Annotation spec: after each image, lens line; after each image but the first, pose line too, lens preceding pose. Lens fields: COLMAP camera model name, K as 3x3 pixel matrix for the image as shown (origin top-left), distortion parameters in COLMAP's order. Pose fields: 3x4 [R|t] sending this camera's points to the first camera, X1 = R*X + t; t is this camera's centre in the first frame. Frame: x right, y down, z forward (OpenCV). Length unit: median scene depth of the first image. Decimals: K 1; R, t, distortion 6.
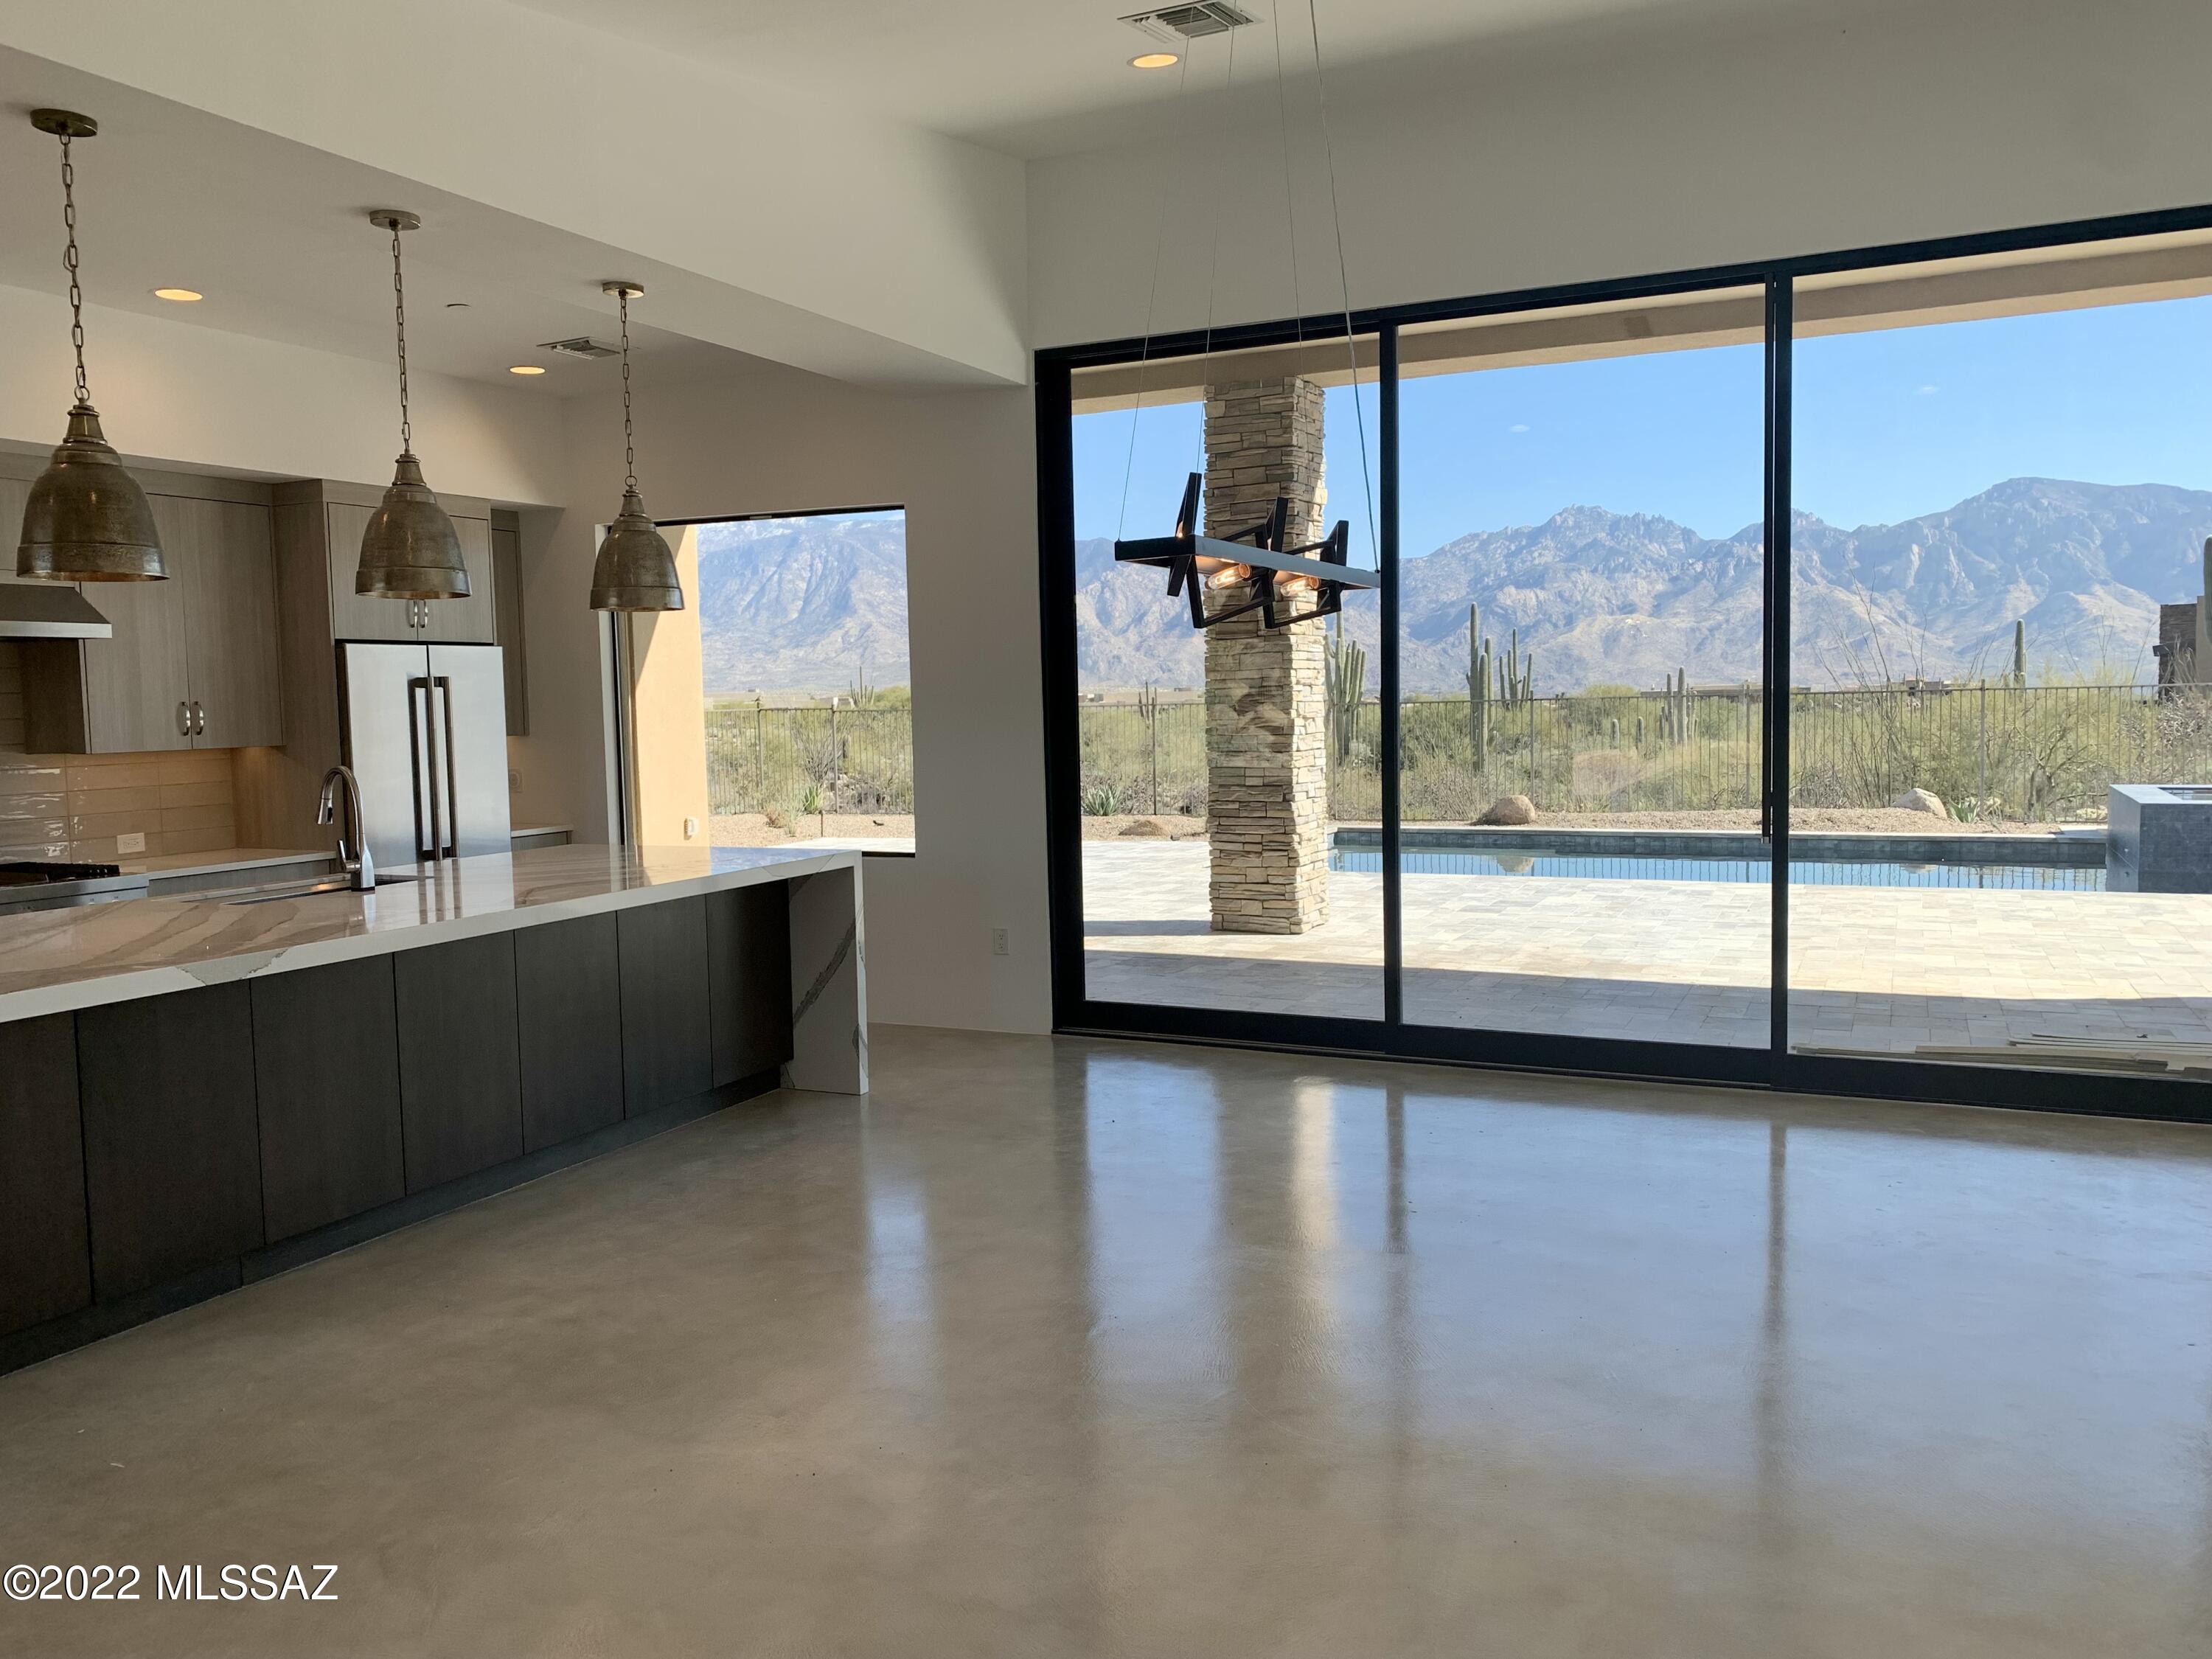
lens RADIAL K [[1688.5, 0, 1085.0], [0, 1688.5, 816.5], [0, 0, 1]] dist [0.126561, -0.232372]
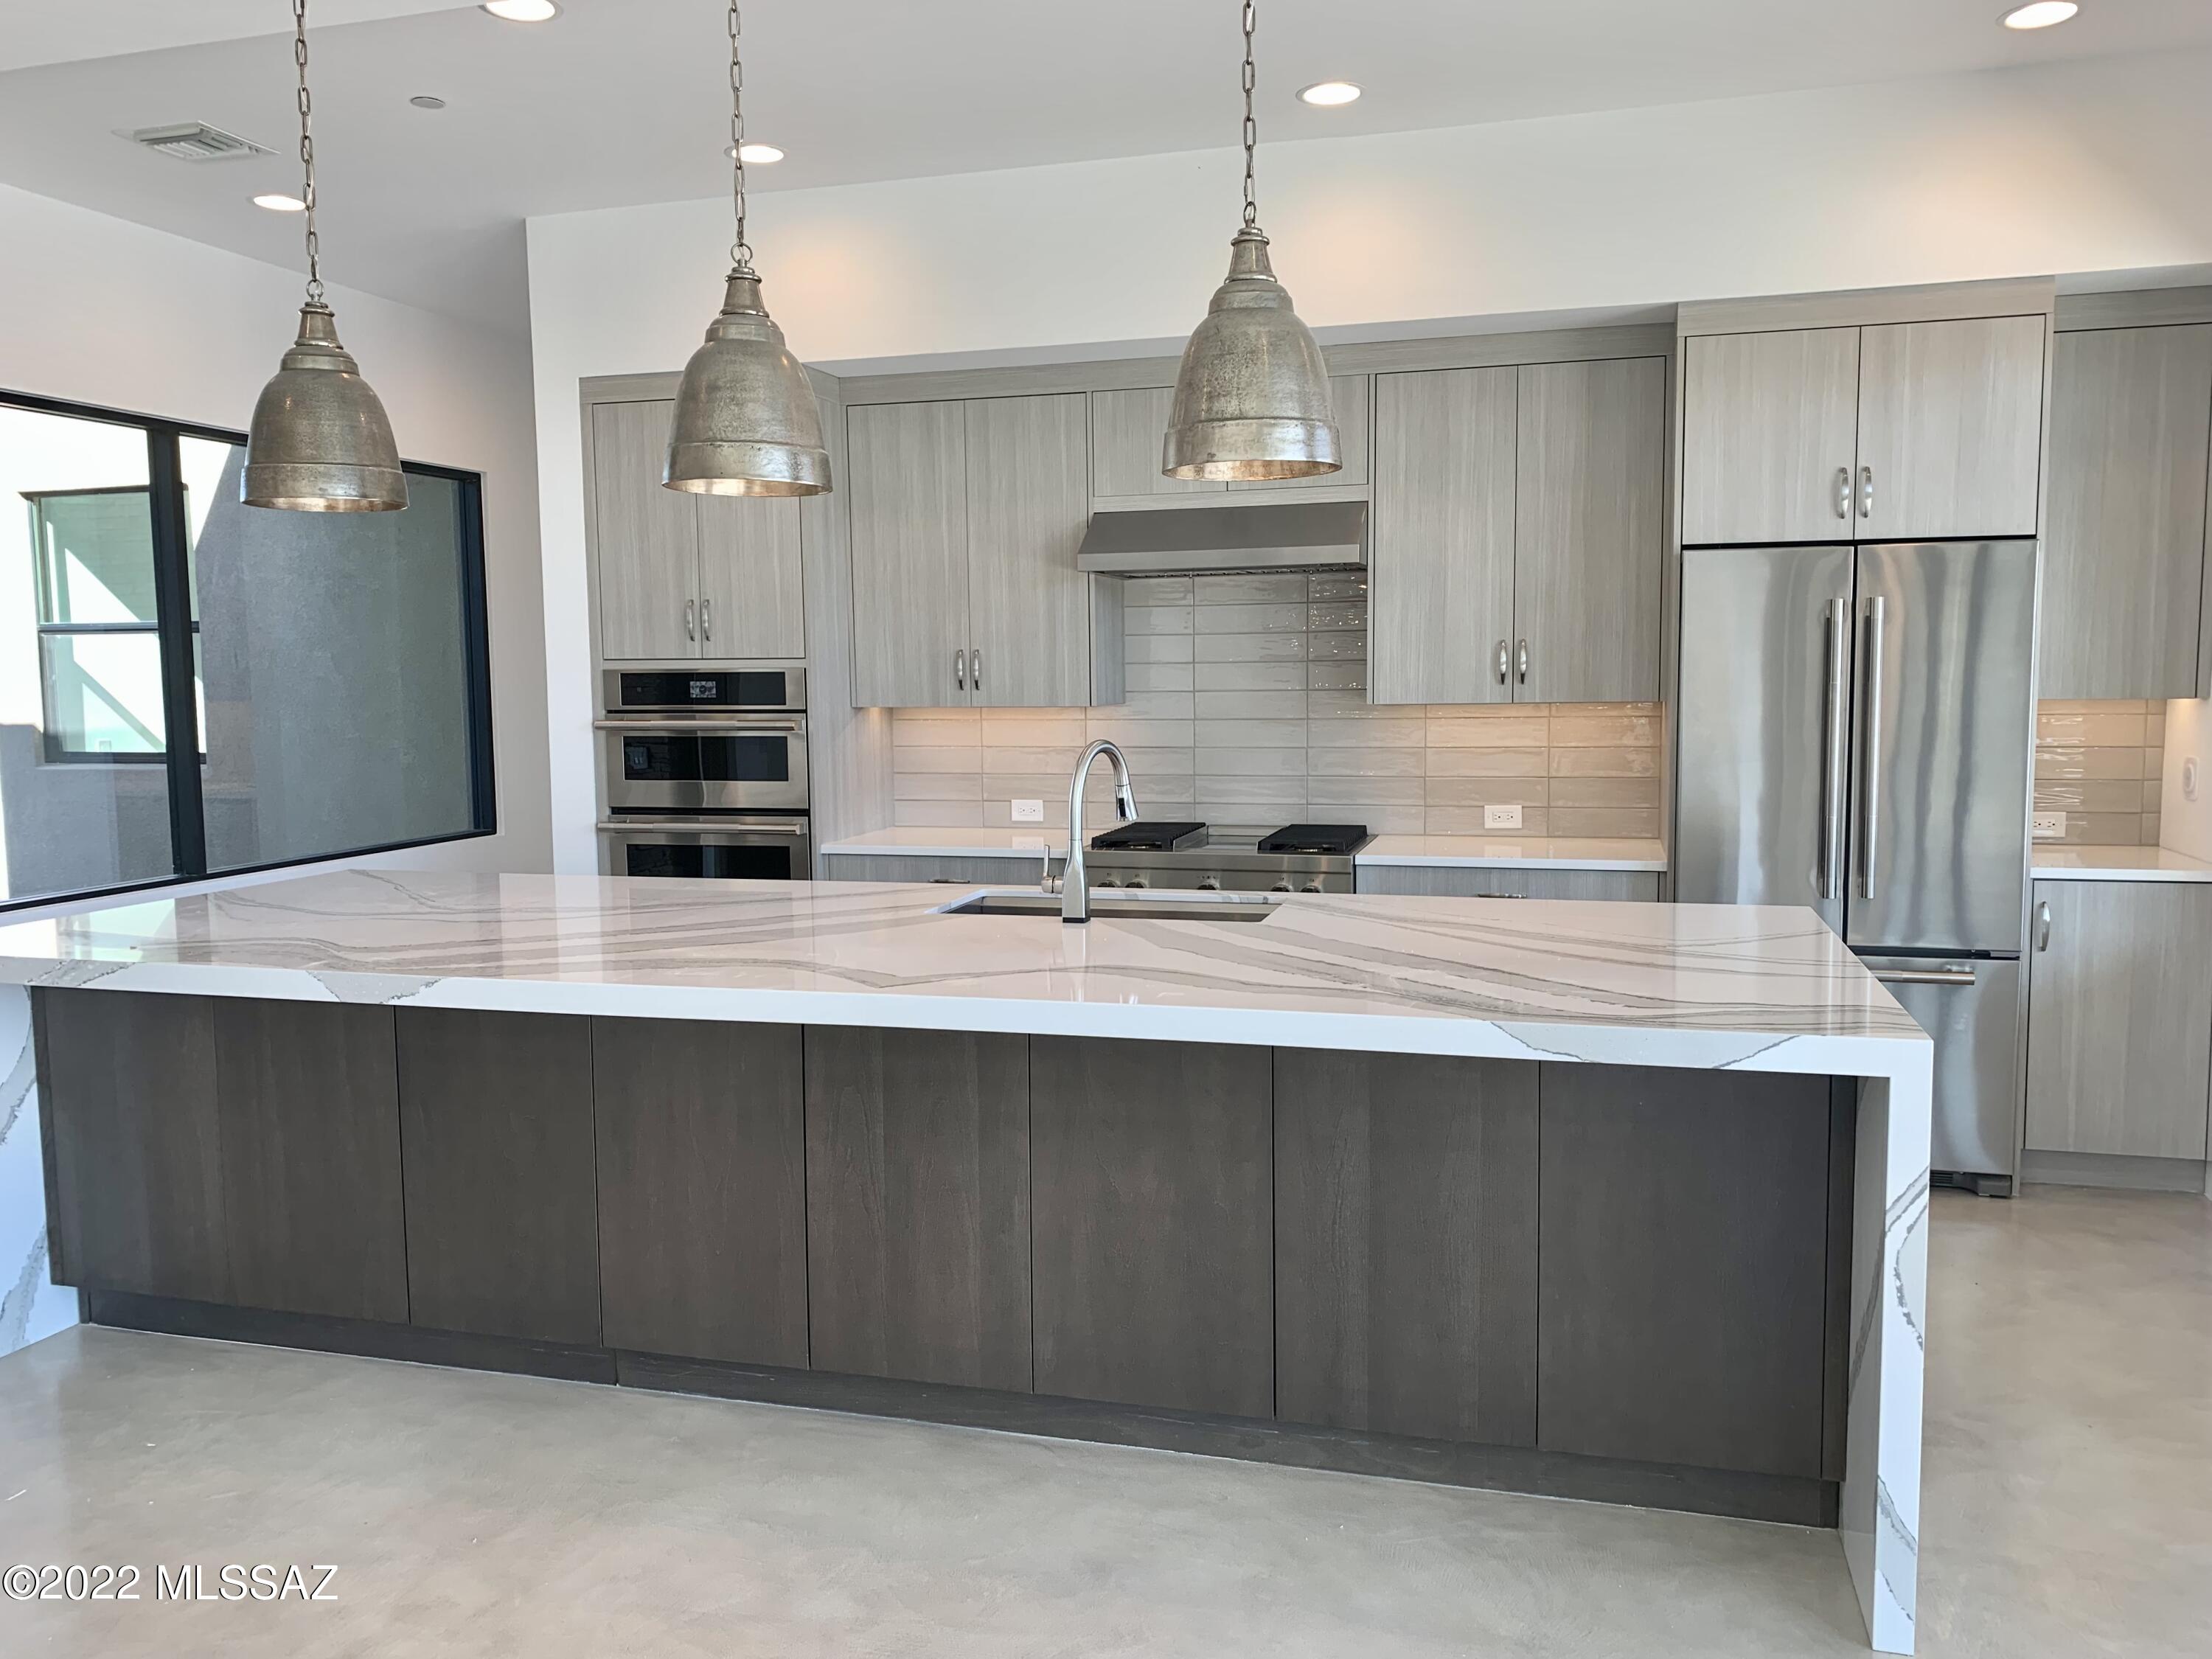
lens RADIAL K [[1688.5, 0, 1085.0], [0, 1688.5, 816.5], [0, 0, 1]] dist [0.126561, -0.232372]
pose [[0.170527, 0.105138, -0.979728, 0.257628], [-0.065586, 0.993297, 0.095179, -0.066123], [0.983168, 0.048026, 0.176279, 0.940589]]
